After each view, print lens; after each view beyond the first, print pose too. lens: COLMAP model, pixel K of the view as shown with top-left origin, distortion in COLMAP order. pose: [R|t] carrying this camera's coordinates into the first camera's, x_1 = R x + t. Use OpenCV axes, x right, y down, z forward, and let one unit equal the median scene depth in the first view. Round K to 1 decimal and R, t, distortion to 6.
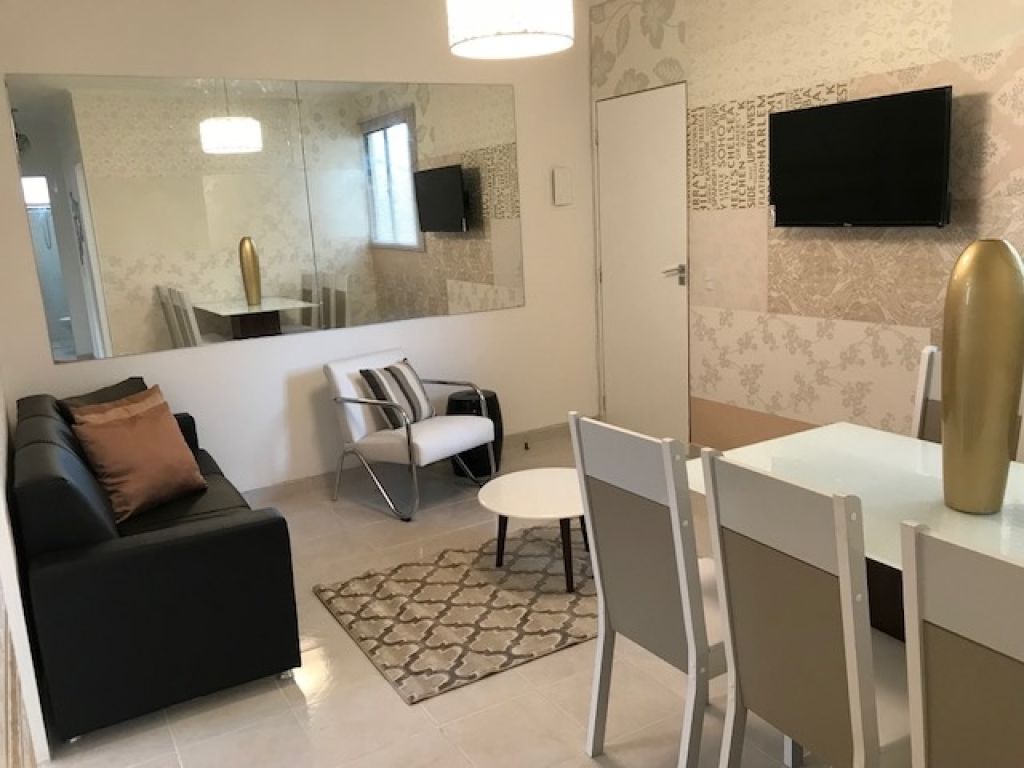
lens RADIAL K [[836.7, 0, 507.0], [0, 836.7, 389.3], [0, 0, 1]] dist [0.008799, -0.023149]
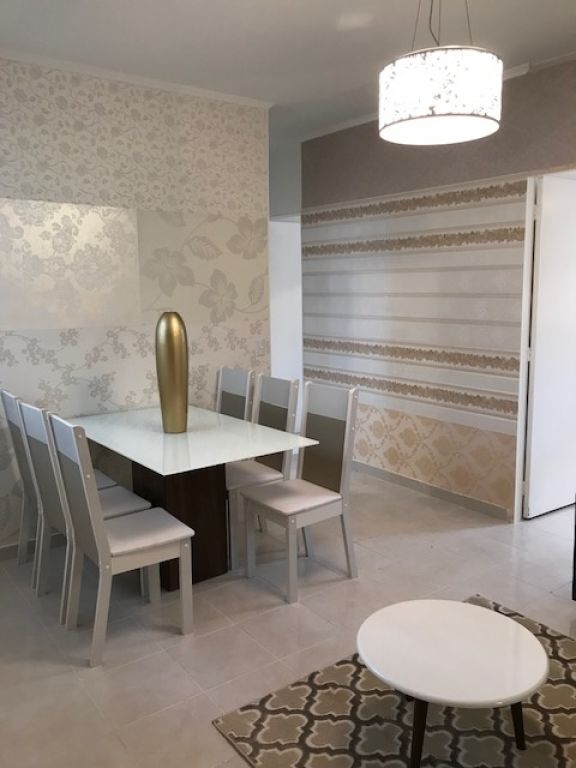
lens RADIAL K [[627.5, 0, 284.0], [0, 627.5, 379.3], [0, 0, 1]] dist [0.008799, -0.023149]
pose [[-0.132716, -0.177269, 0.975173, -0.519209], [0.145494, 0.969734, 0.196081, -0.141520], [-0.980417, 0.167905, -0.102908, 0.791321]]
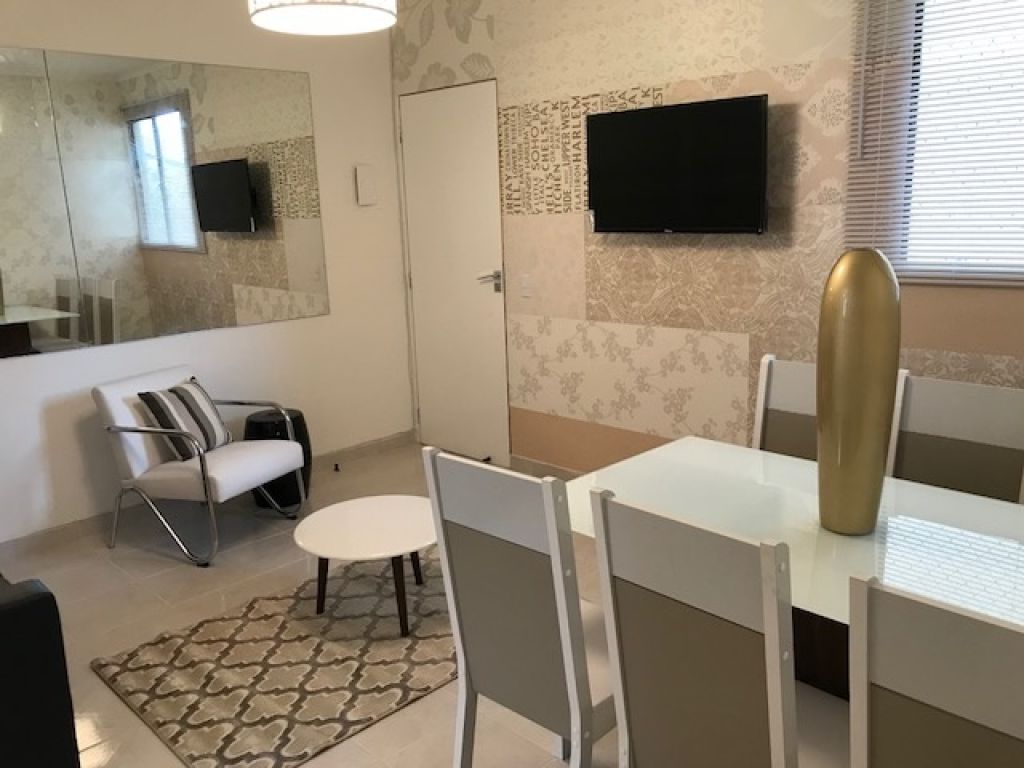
lens RADIAL K [[836.7, 0, 510.6], [0, 836.7, 388.1], [0, 0, 1]] dist [0.008799, -0.023149]
pose [[0.966326, -0.033356, 0.255149, -0.028190], [0.034709, 0.999397, -0.000798, -0.014533], [-0.254968, 0.009627, 0.966902, 0.081364]]
